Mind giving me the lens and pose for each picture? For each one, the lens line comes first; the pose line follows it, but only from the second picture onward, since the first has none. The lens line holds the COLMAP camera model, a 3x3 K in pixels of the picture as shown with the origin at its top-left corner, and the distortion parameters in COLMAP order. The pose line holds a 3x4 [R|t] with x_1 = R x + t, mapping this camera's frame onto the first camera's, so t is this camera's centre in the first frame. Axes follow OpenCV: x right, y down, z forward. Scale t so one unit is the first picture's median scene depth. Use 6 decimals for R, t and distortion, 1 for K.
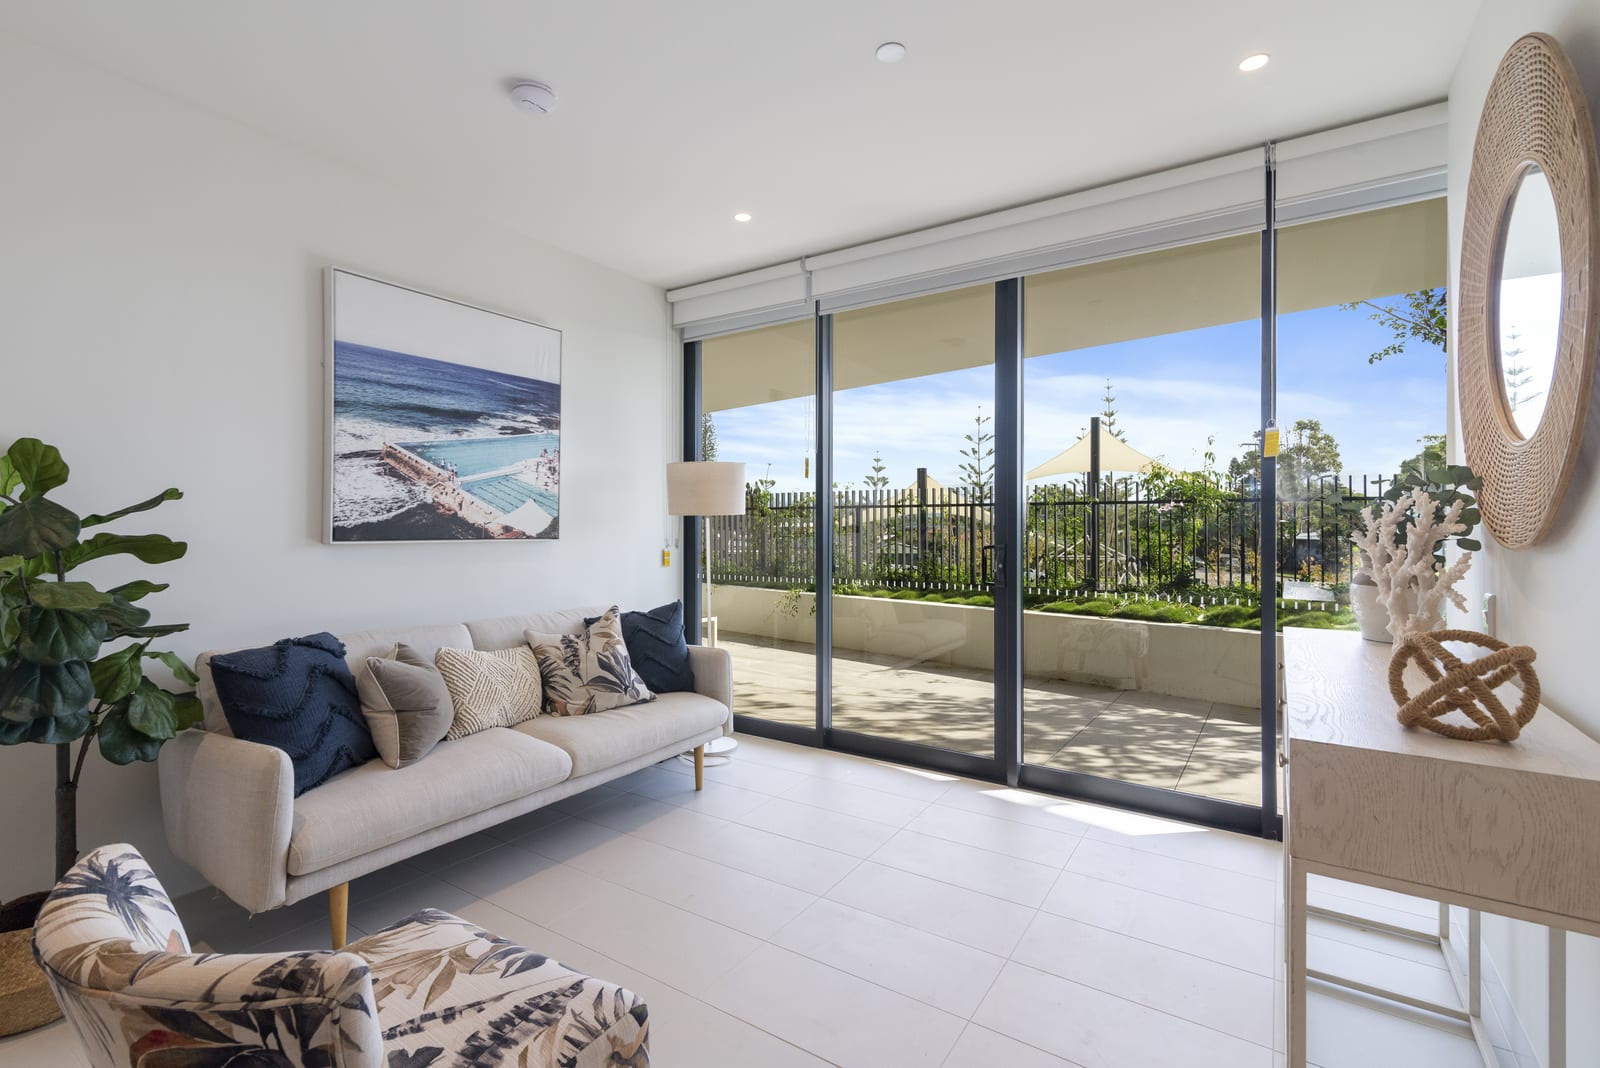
lens RADIAL K [[720.5, 0, 800.0], [0, 720.5, 534.0], [0, 0, 1]] dist [0.000117, -0.000024]
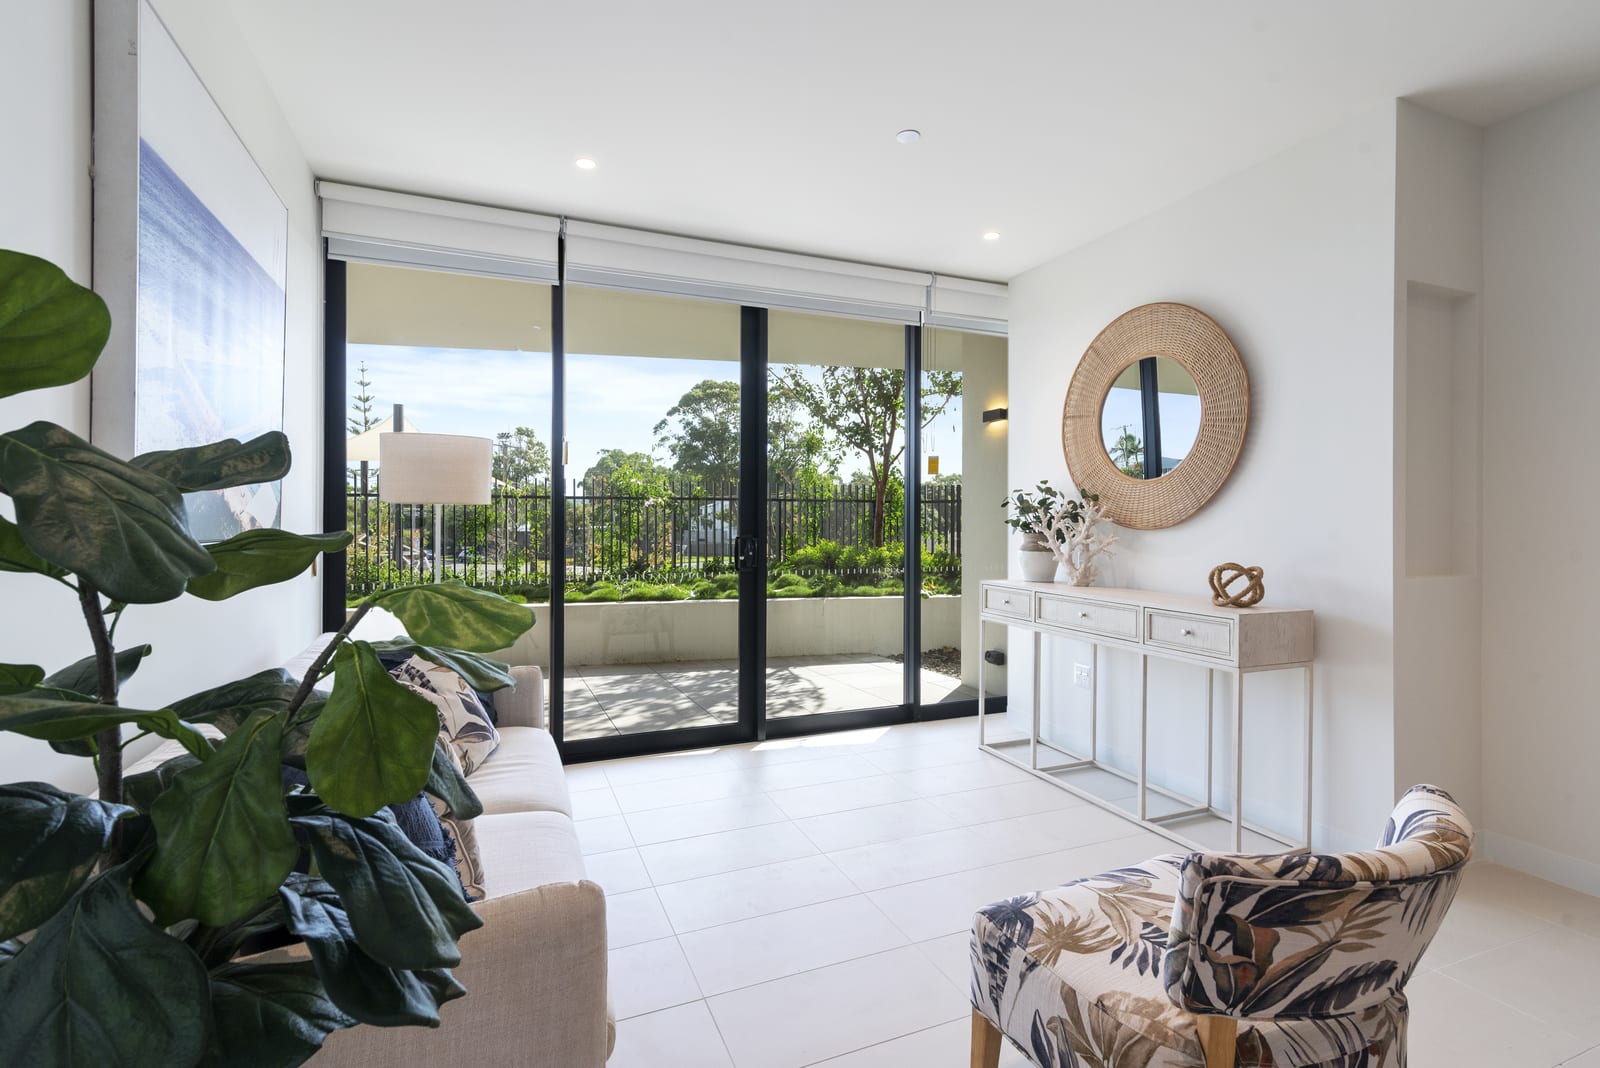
lens RADIAL K [[720.5, 0, 800.0], [0, 720.5, 534.0], [0, 0, 1]] dist [0.000117, -0.000024]
pose [[0.556666, -0.017419, 0.830554, -0.495274], [0.009988, 0.999848, 0.014275, -0.002075], [-0.830676, 0.000349, 0.556755, 0.225908]]
